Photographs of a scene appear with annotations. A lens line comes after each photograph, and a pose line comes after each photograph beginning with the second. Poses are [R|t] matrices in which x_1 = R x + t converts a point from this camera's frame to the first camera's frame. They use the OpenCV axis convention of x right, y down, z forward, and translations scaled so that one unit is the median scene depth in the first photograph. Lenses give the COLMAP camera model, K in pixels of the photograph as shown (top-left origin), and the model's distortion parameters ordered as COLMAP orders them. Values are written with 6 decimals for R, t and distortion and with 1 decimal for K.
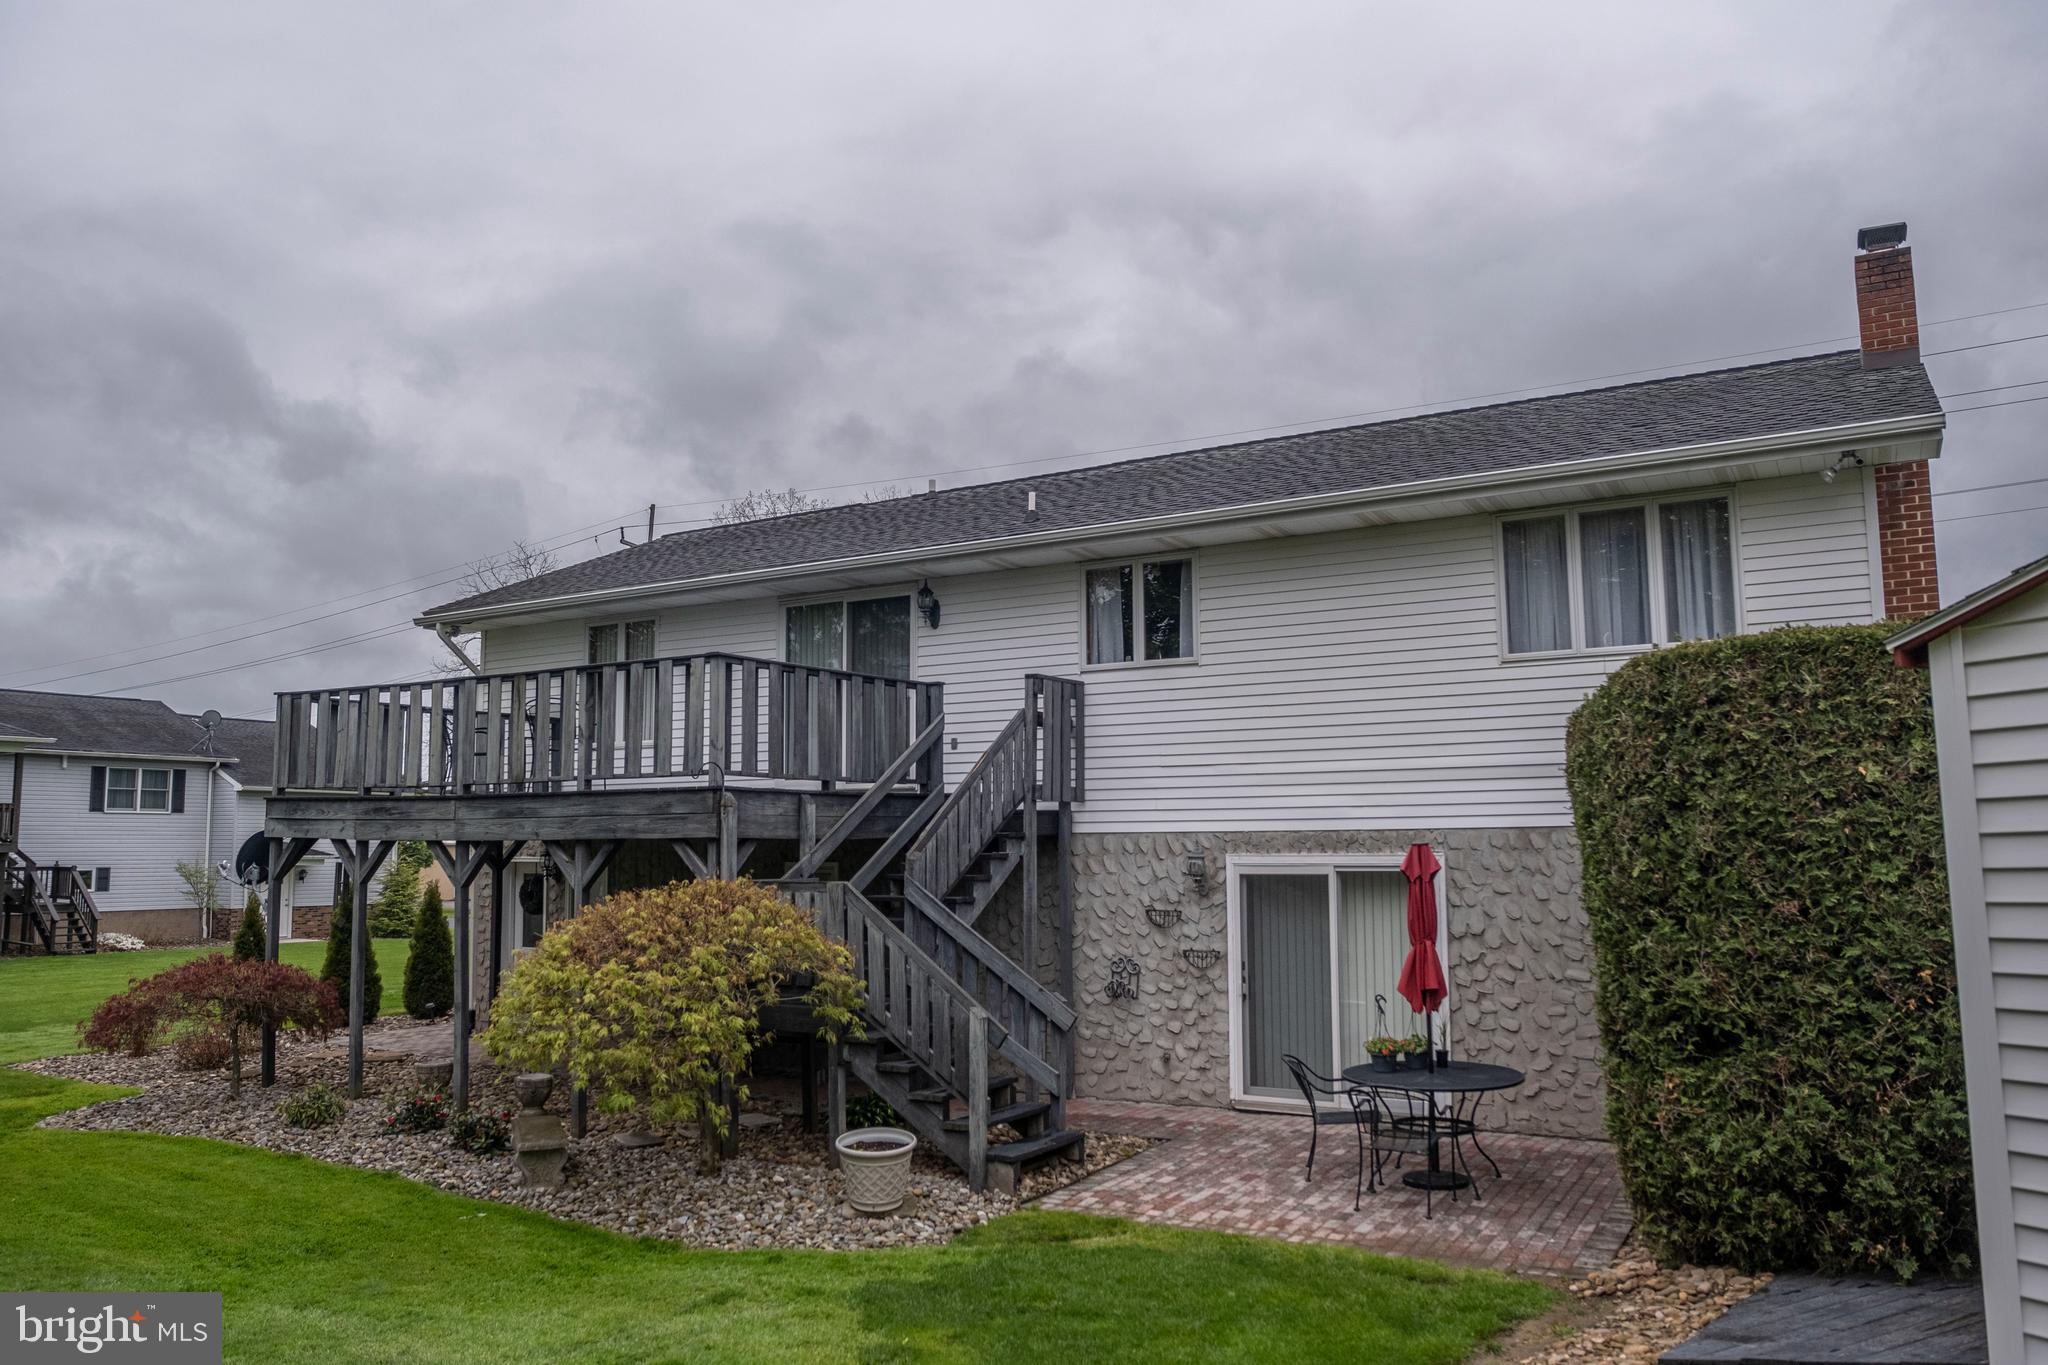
lens RADIAL K [[1378.4, 0, 1021.7], [0, 1378.4, 694.9], [0, 0, 1]] dist [-0.043374, -0.013605]
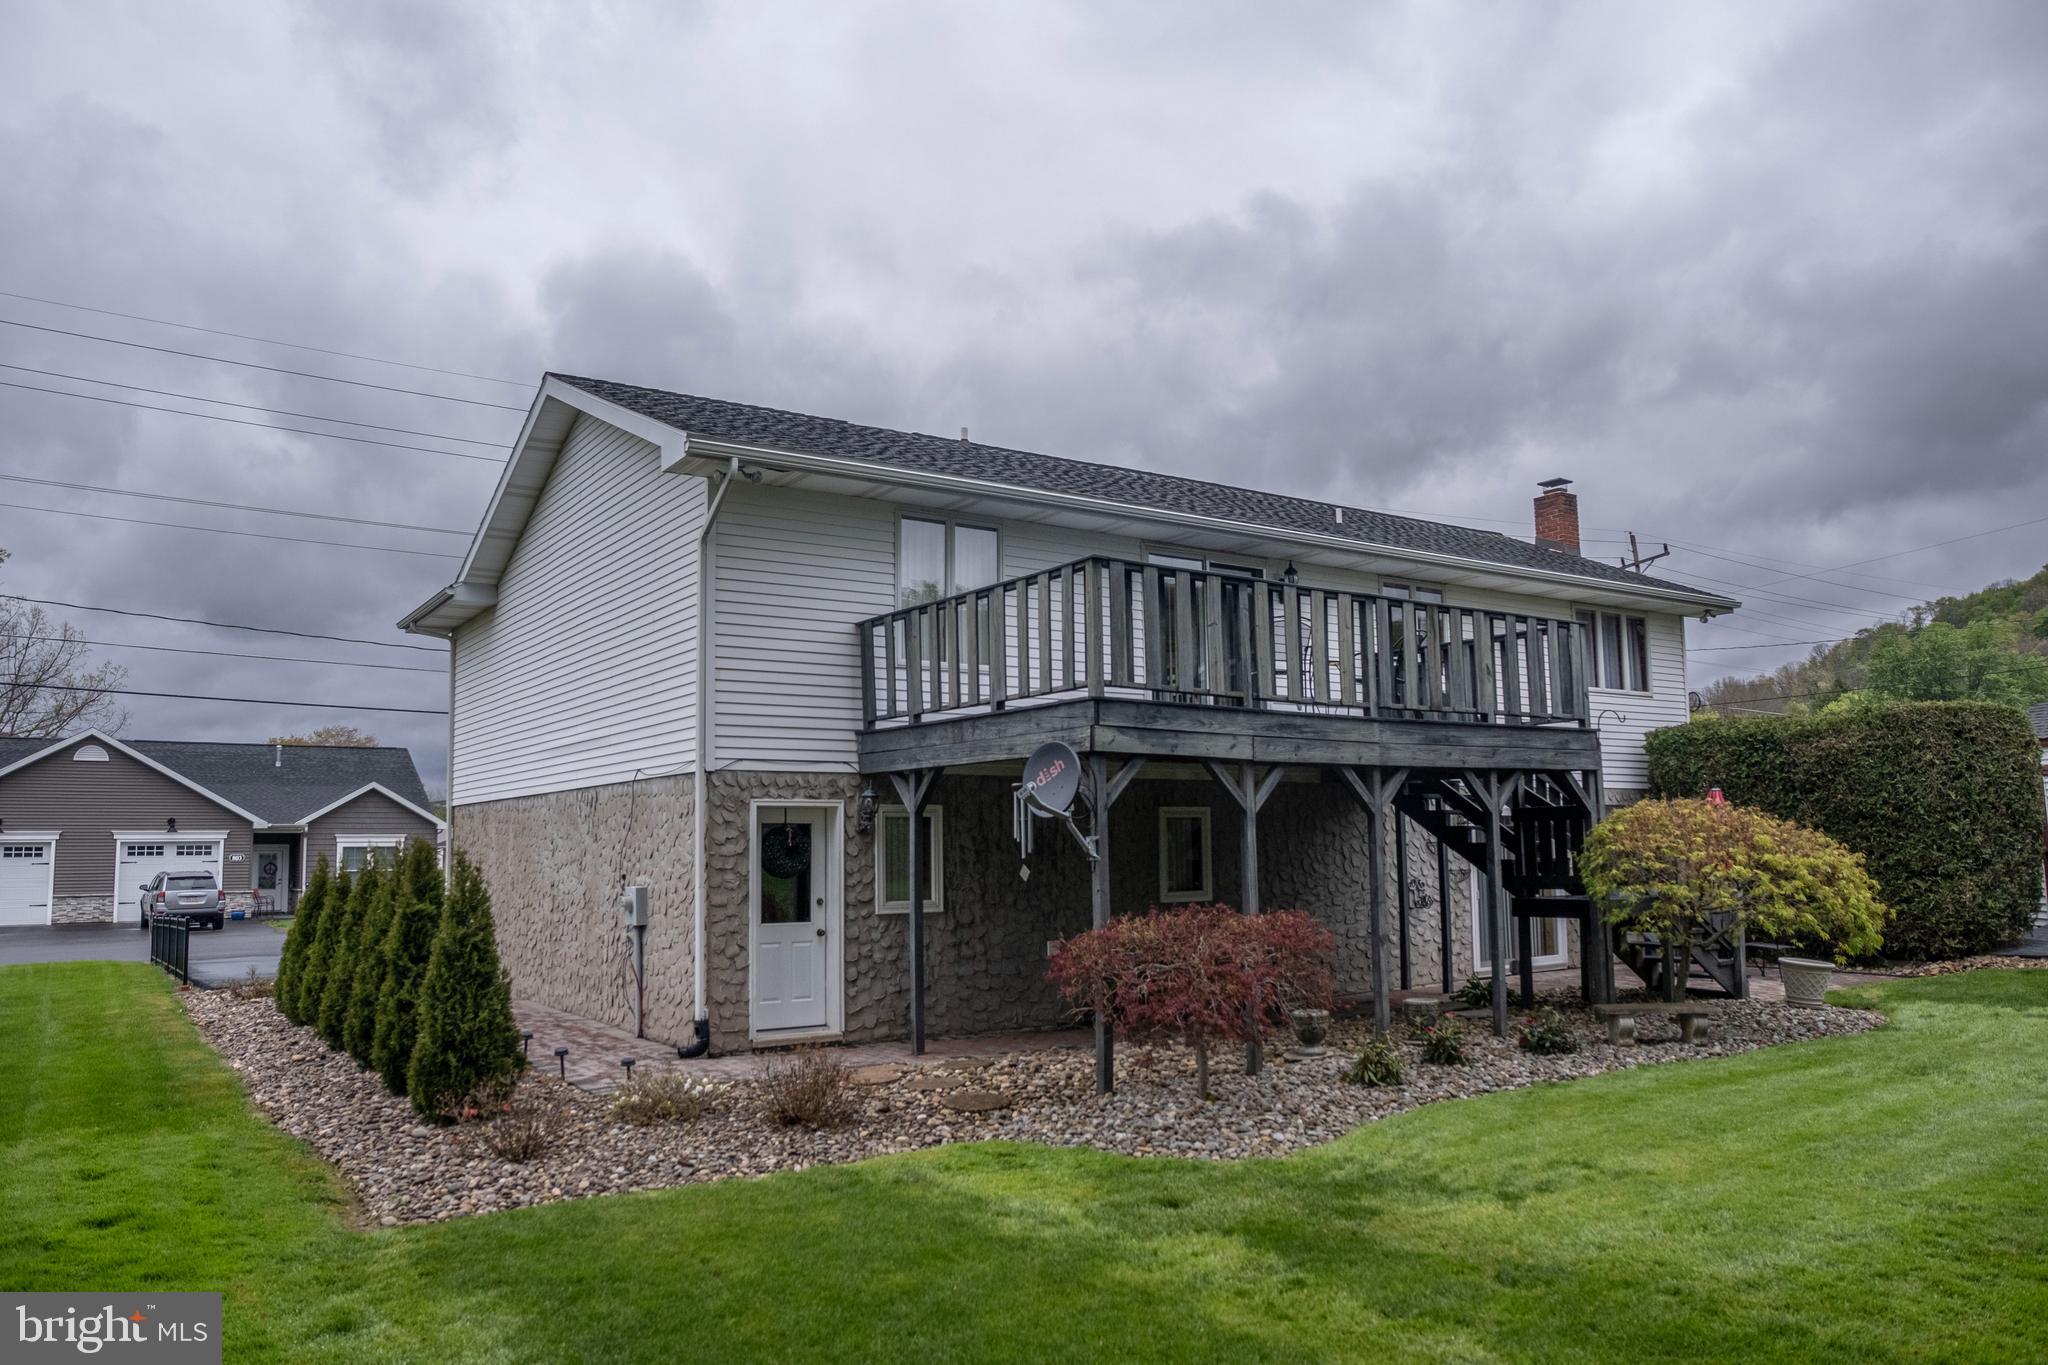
lens RADIAL K [[1378.4, 0, 1021.8], [0, 1378.4, 677.2], [0, 0, 1]] dist [-0.043374, -0.013605]
pose [[0.459592, 0.107554, 0.881593, -1.365459], [-0.088142, 0.993263, -0.075228, 0.138318], [-0.883745, -0.043131, 0.465976, 0.766122]]
